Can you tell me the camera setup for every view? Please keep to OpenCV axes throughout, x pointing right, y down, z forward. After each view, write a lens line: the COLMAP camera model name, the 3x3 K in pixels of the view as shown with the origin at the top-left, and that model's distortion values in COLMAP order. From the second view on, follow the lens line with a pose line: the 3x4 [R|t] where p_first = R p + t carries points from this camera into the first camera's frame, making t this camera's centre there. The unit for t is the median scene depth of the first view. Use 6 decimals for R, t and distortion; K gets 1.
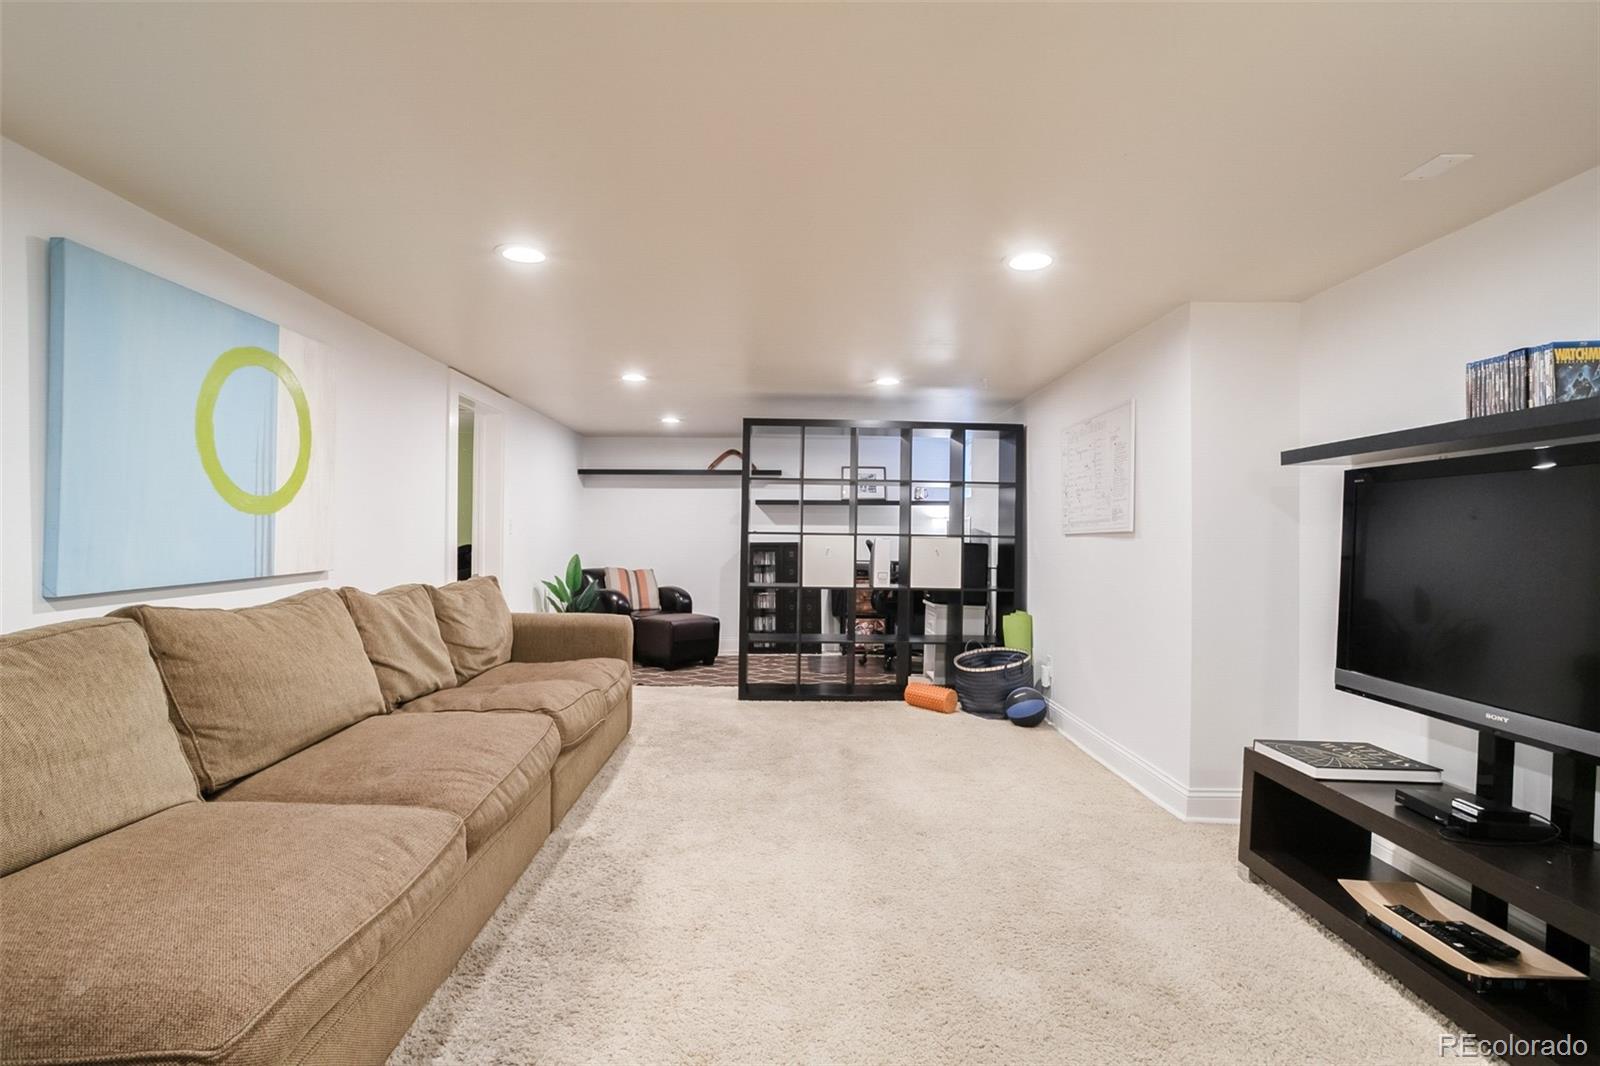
lens RADIAL K [[761.3, 0, 788.6], [0, 761.3, 538.6], [0, 0, 1]] dist [-0.064055, 0.034142]
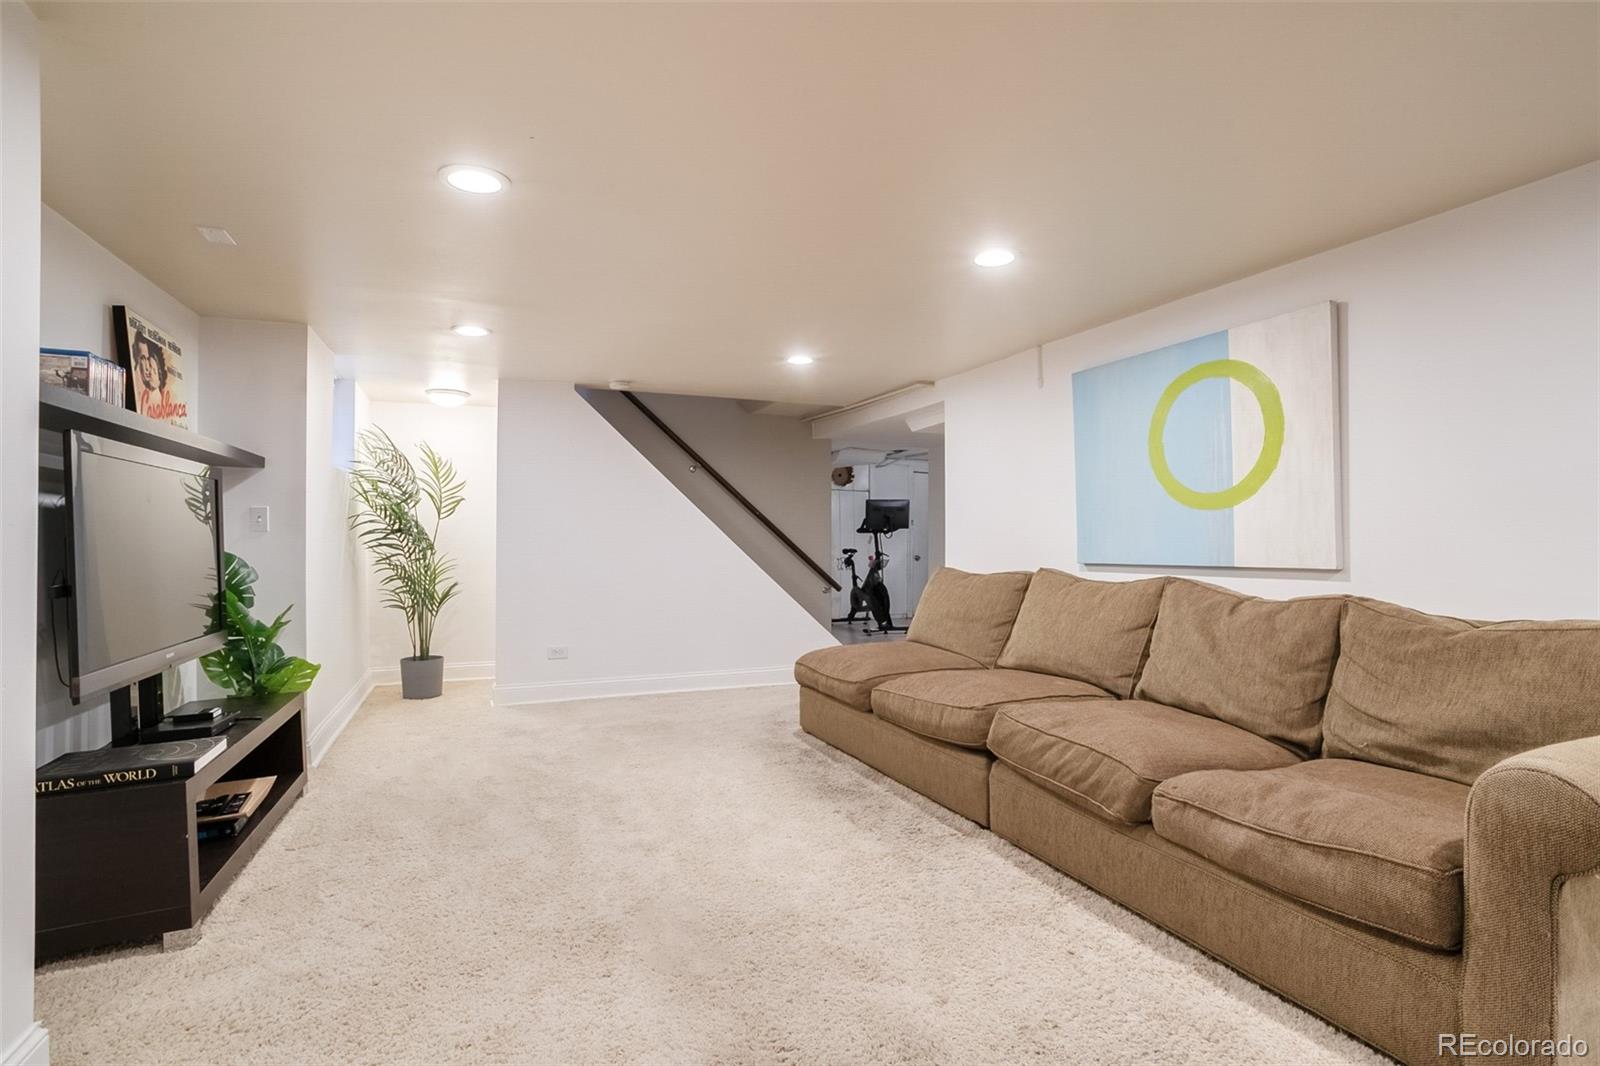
lens RADIAL K [[761.3, 0, 788.6], [0, 761.3, 538.6], [0, 0, 1]] dist [-0.064055, 0.034142]
pose [[-0.930485, -0.006649, -0.366270, 0.166355], [-0.006795, 0.999977, -0.000891, 0.009134], [0.366267, 0.001660, -0.930508, 1.042864]]
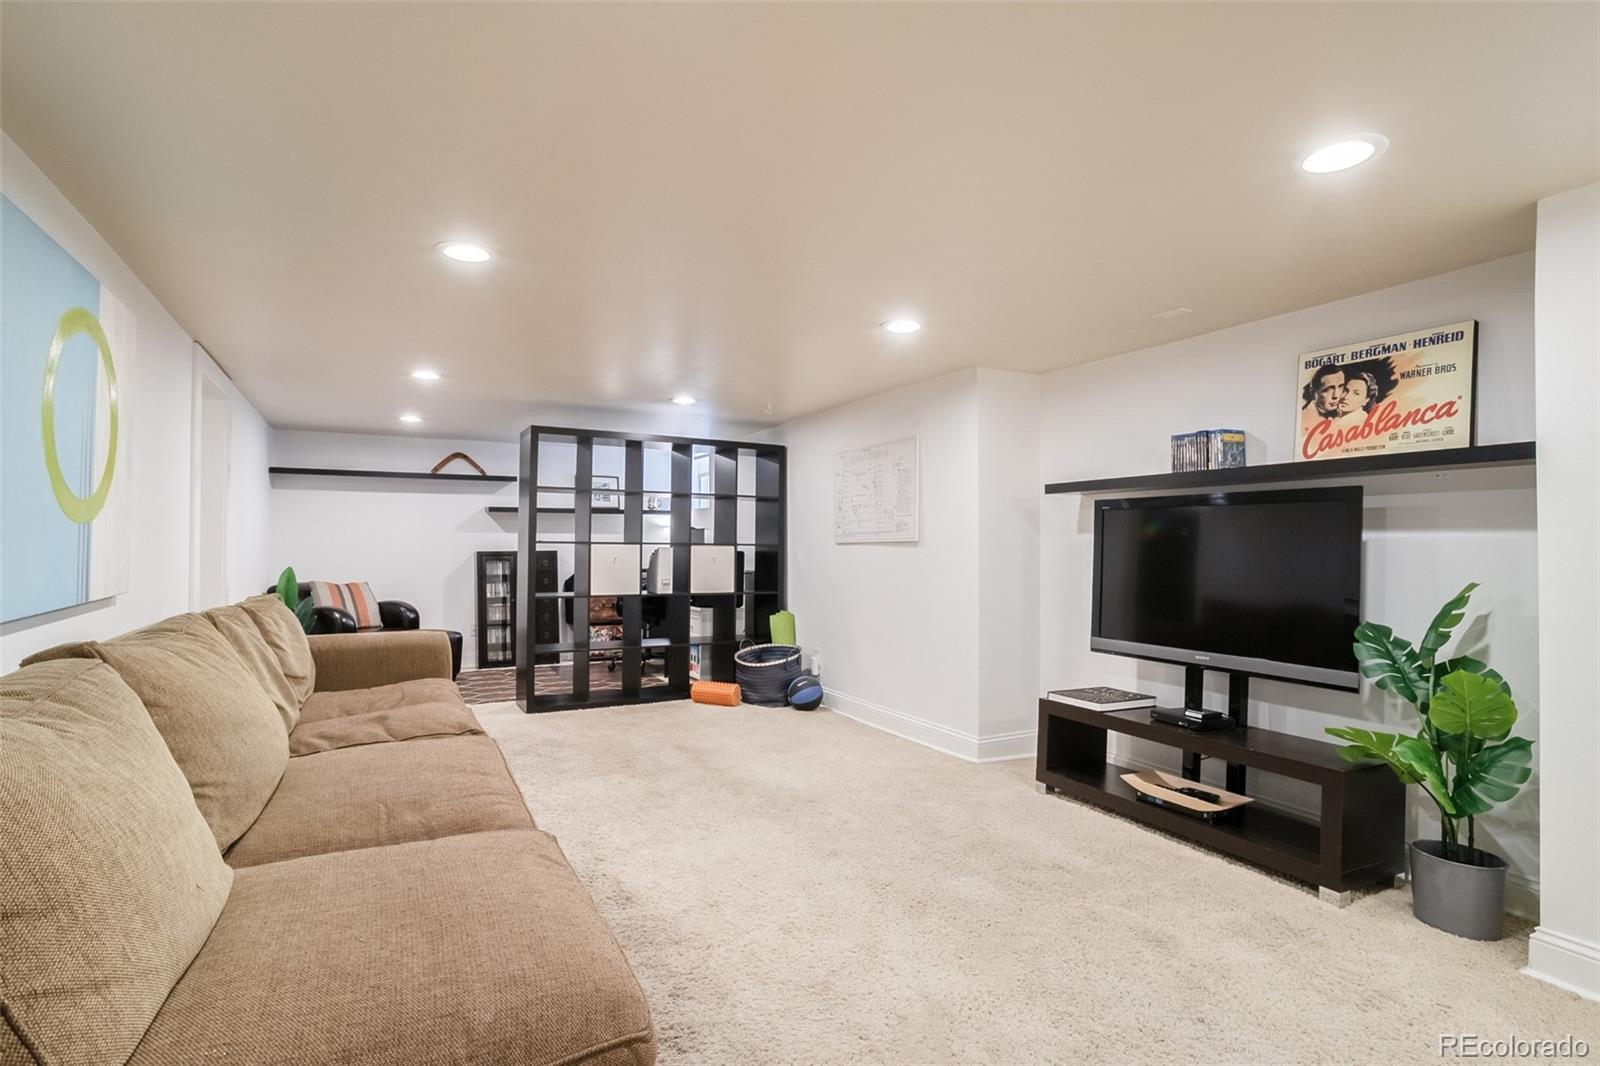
lens RADIAL K [[761.3, 0, 788.6], [0, 761.3, 538.6], [0, 0, 1]] dist [-0.064055, 0.034142]
pose [[0.886208, -0.000296, 0.463287, -0.238985], [0.004065, 0.999966, -0.007137, -0.004314], [-0.463269, 0.008208, 0.886180, -0.015098]]
